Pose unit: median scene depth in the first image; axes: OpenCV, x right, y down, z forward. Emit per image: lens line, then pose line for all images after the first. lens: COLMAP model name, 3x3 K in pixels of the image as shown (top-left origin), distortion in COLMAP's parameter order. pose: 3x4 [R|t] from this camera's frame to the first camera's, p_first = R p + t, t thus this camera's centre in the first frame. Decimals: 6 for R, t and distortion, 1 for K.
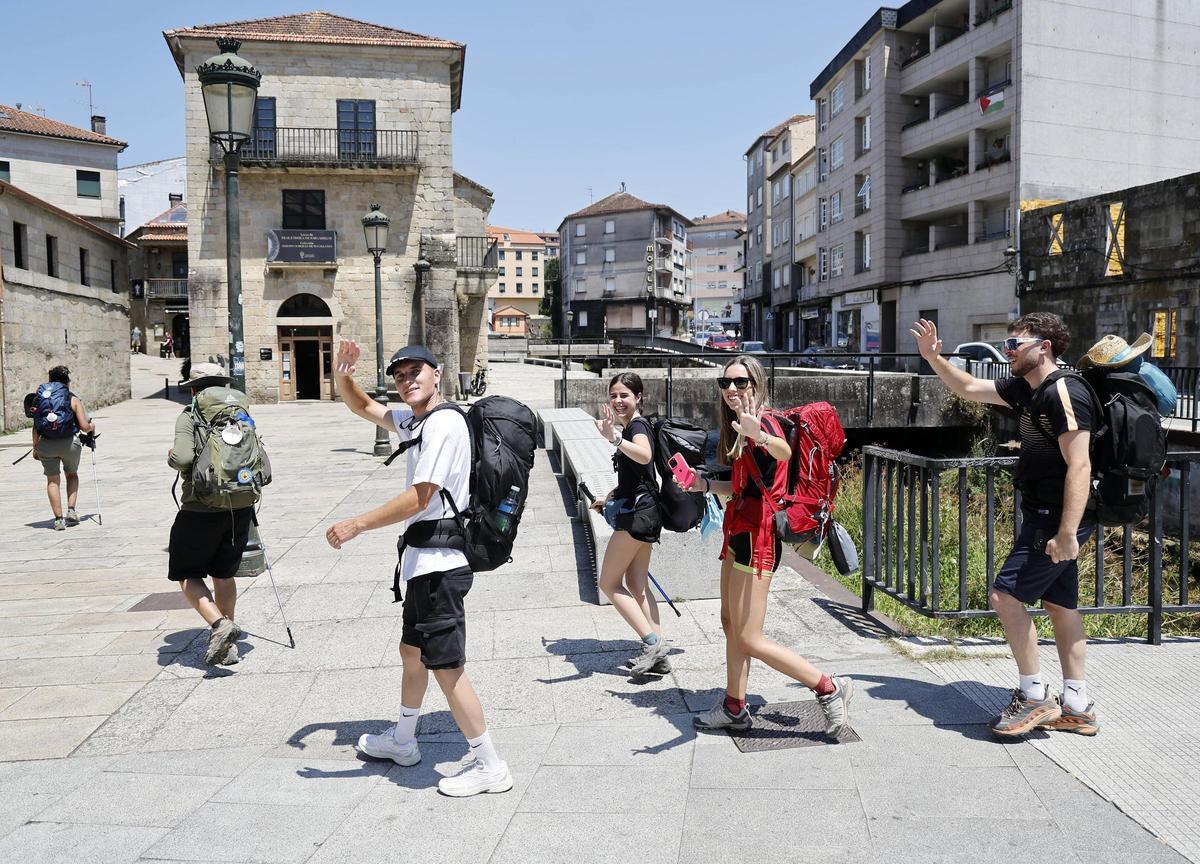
lens RADIAL K [[910.4, 0, 592.3], [0, 910.4, 423.0], [0, 0, 1]] dist [-0.084911, 0.056466]
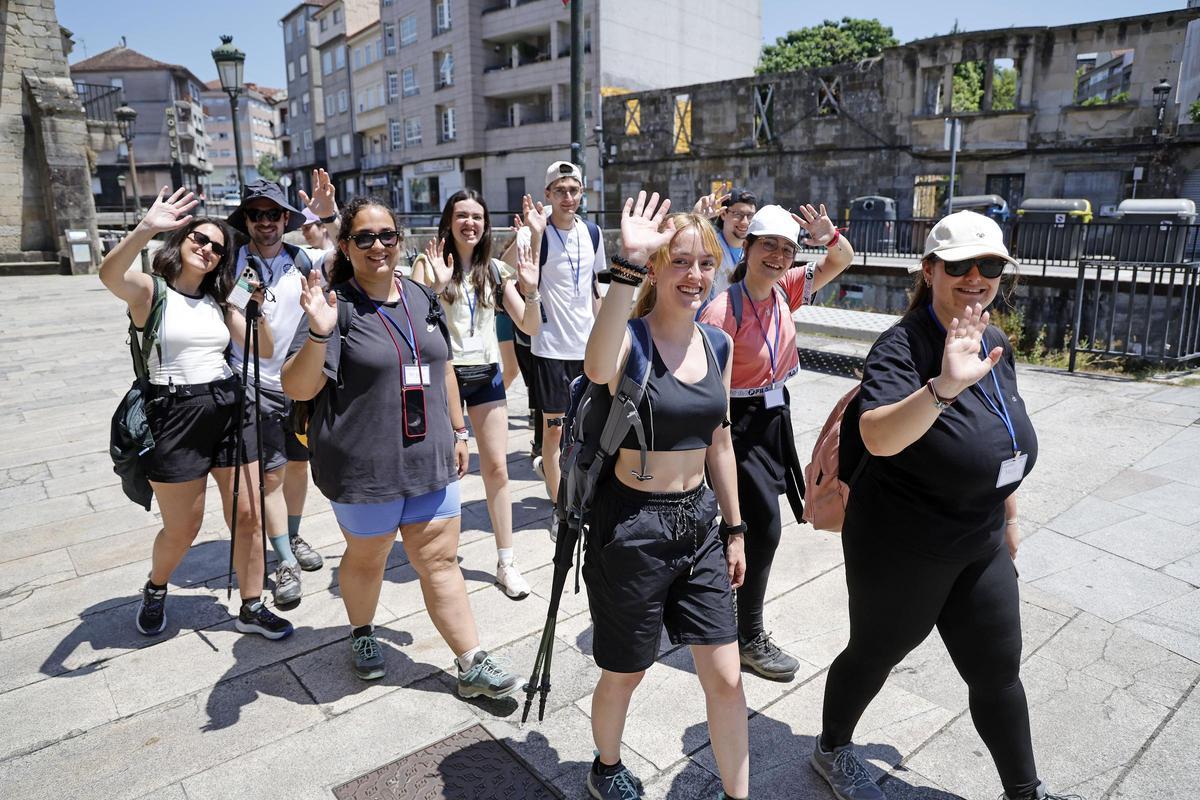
lens RADIAL K [[812.5, 0, 596.0], [0, 812.5, 404.1], [0, 0, 1]] dist [-0.090716, 0.061633]
pose [[0.827349, -0.126918, 0.547161, -0.170788], [0.045248, 0.986031, 0.160299, 0.001597], [-0.559862, -0.107866, 0.821535, 0.055043]]
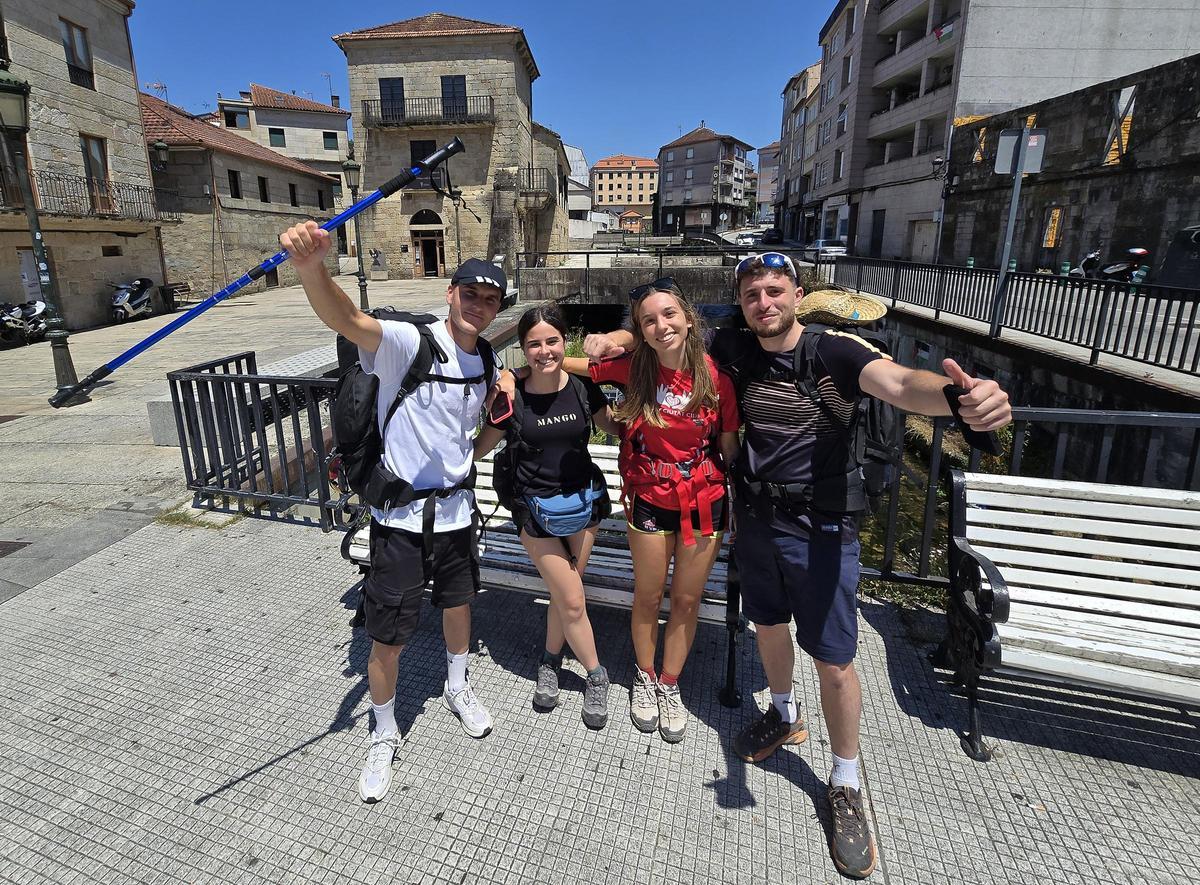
lens RADIAL K [[569.1, 0, 551.4], [0, 569.1, 374.8], [0, 0, 1]] dist [-0.004075, -0.000216]
pose [[0.967346, 0.049424, -0.248593, 0.143470], [-0.010657, 0.987867, 0.154935, -0.011731], [0.253234, -0.147227, 0.956136, 0.047781]]
